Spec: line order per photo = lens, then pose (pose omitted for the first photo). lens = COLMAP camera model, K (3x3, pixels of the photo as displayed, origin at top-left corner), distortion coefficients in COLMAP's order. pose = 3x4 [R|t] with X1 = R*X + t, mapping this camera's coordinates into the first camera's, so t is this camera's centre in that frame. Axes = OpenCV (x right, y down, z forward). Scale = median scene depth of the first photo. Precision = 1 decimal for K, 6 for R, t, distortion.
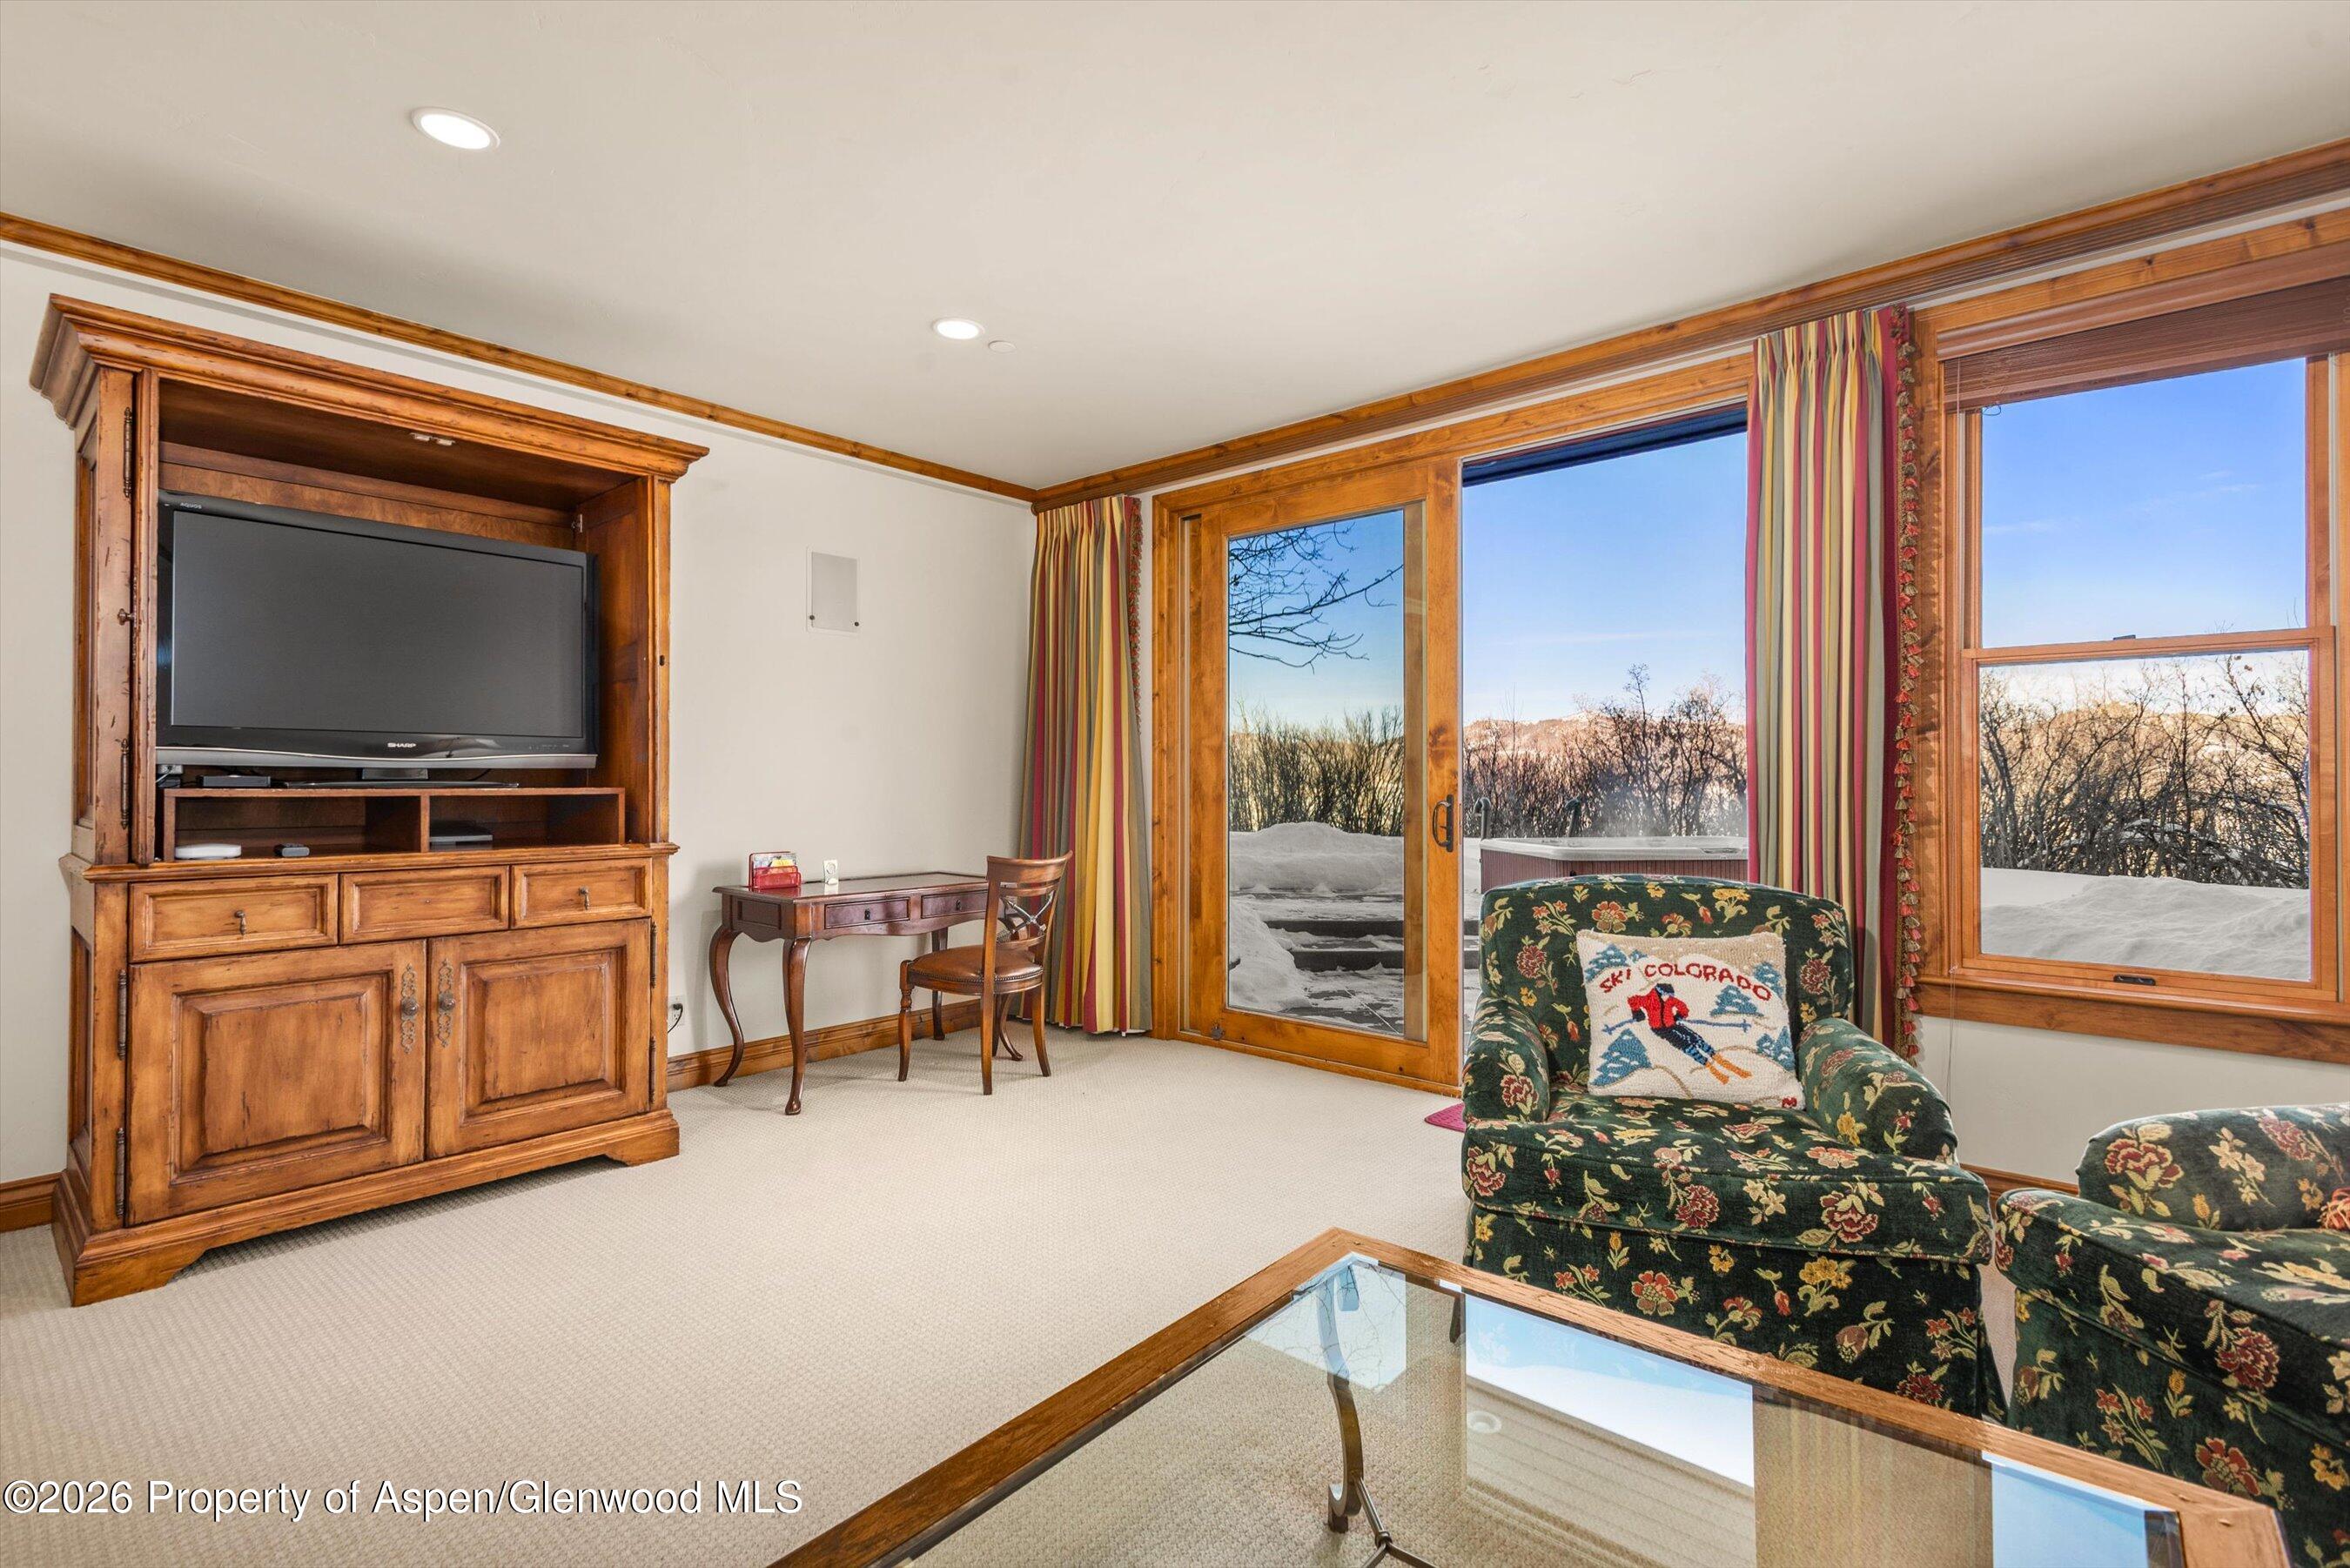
lens RADIAL K [[1077.8, 0, 1171.2], [0, 1077.8, 779.7], [0, 0, 1]] dist [0.006031, -0.002130]
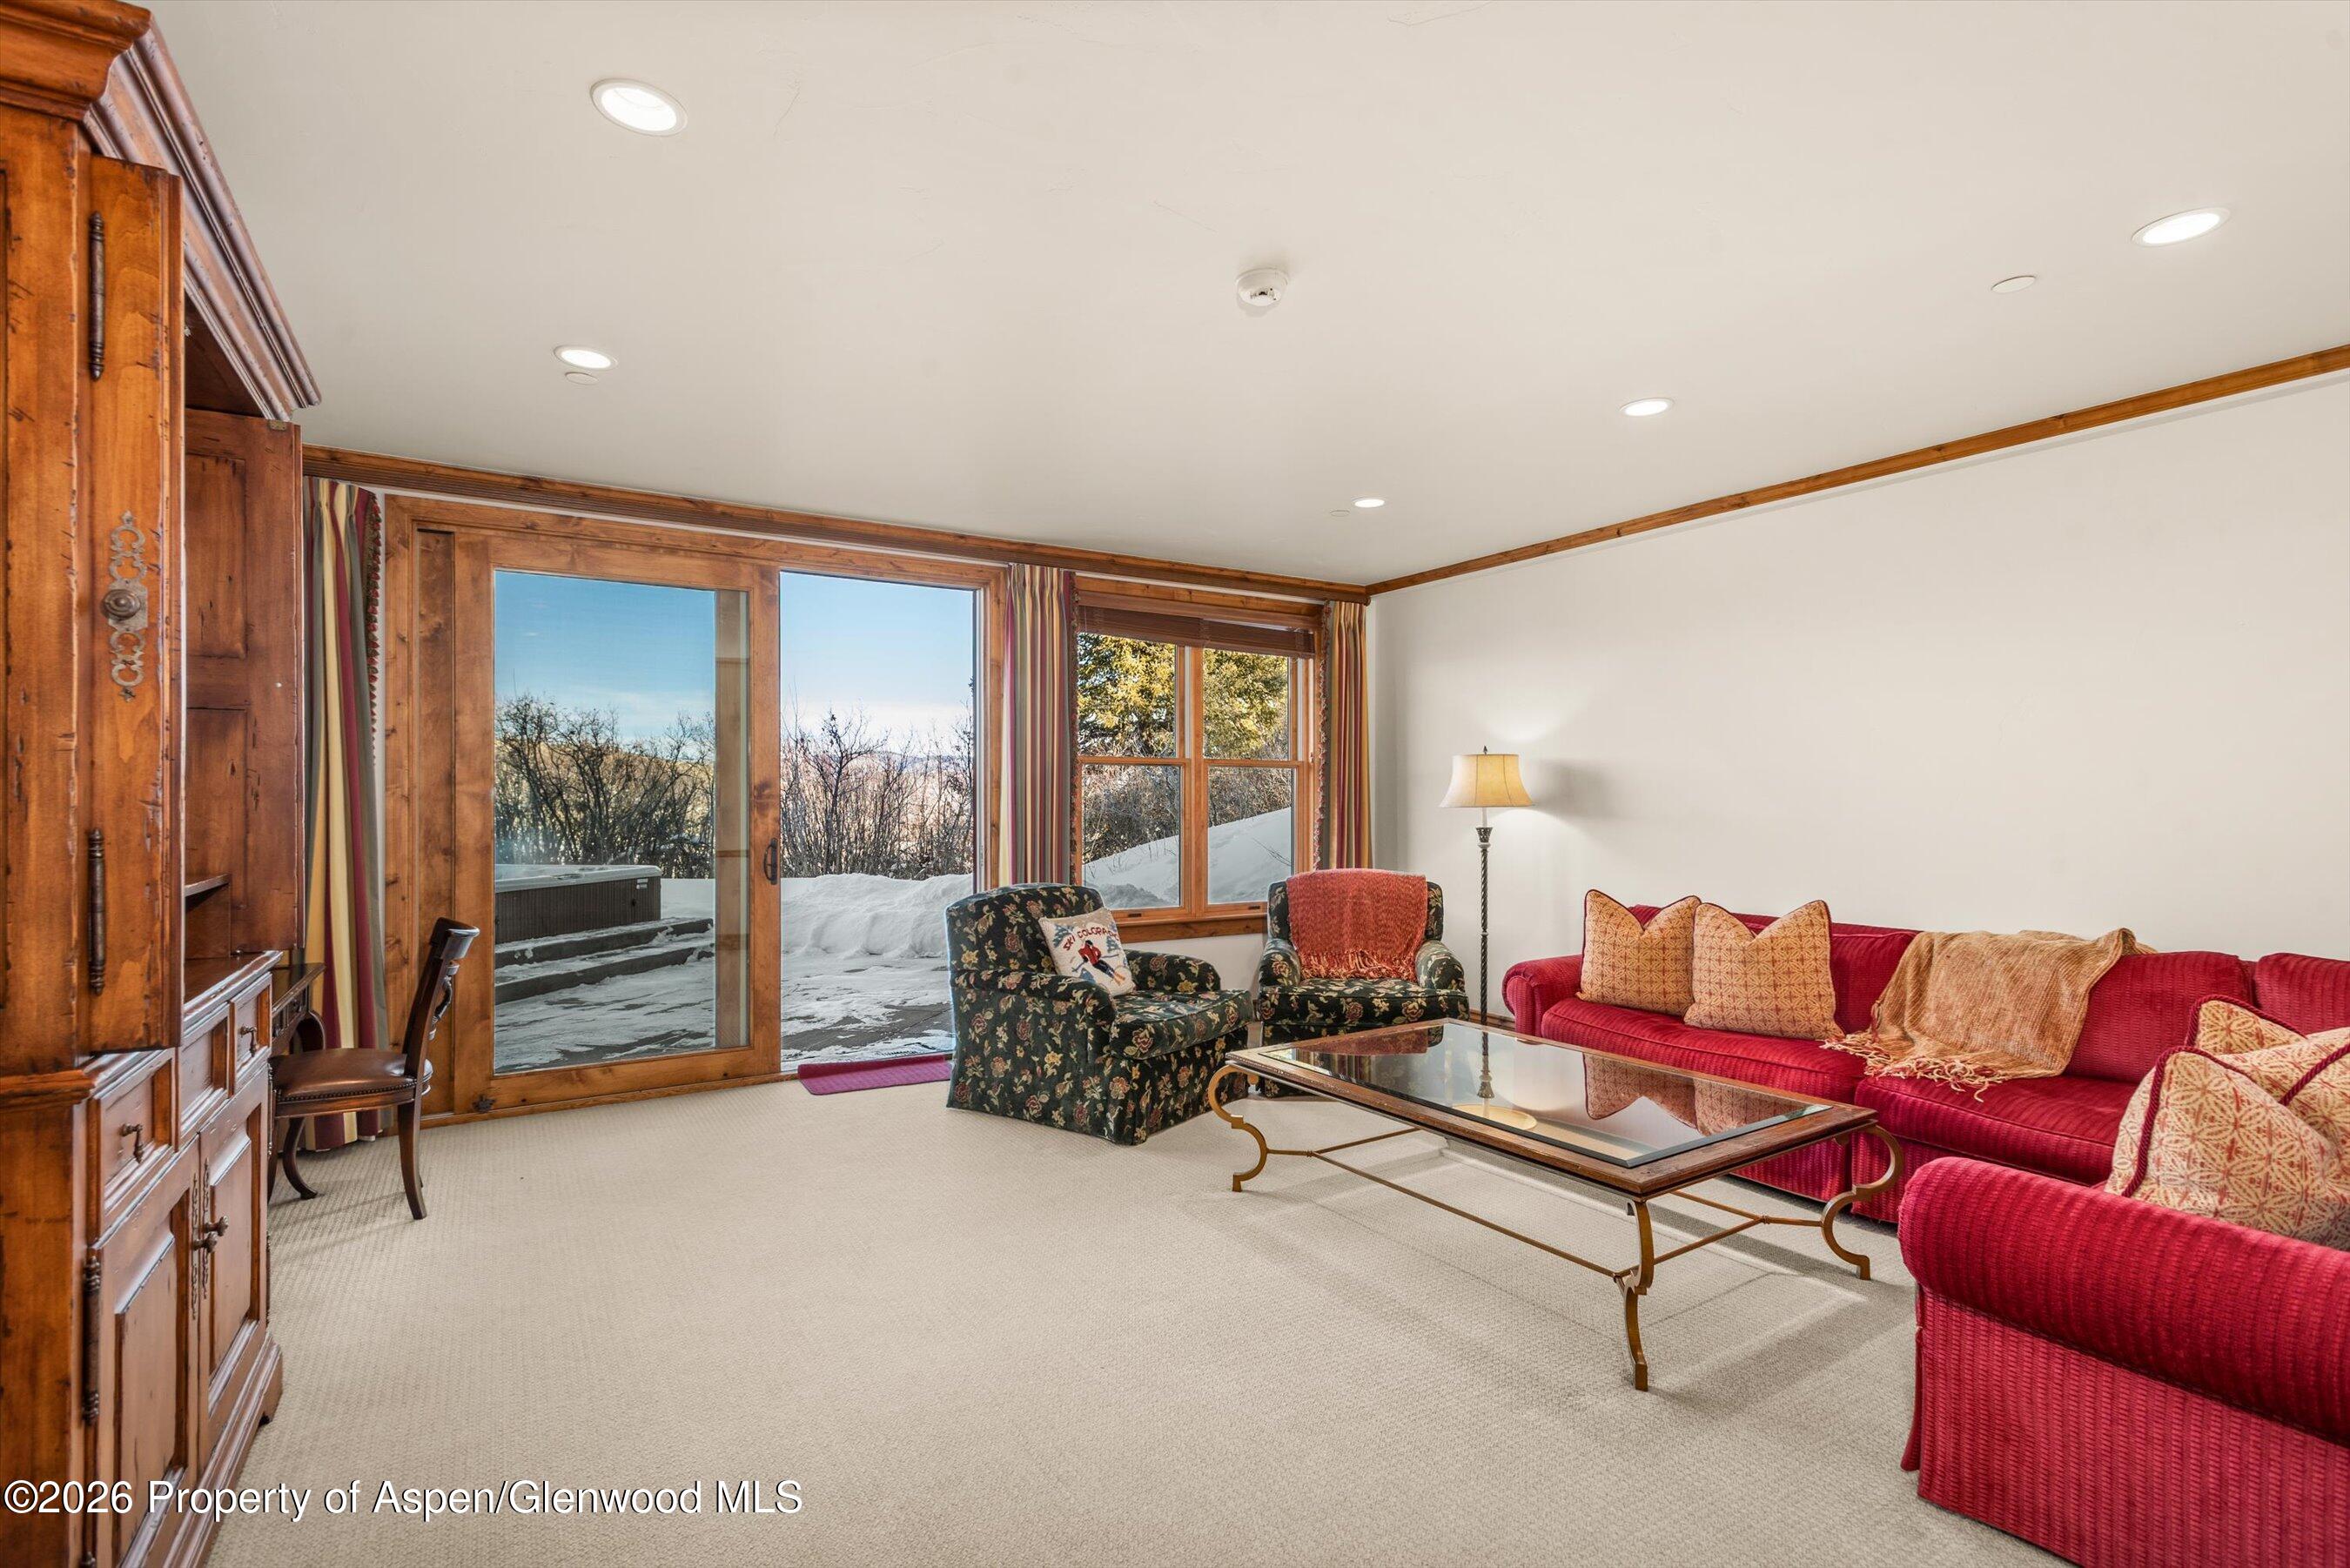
lens RADIAL K [[1077.8, 0, 1169.8], [0, 1077.8, 797.2], [0, 0, 1]] dist [0.006031, -0.002130]
pose [[0.296820, 0.001719, 0.954932, -1.203063], [-0.000962, 0.999998, -0.001501, -0.049124], [-0.954933, -0.000473, 0.296821, 0.312783]]
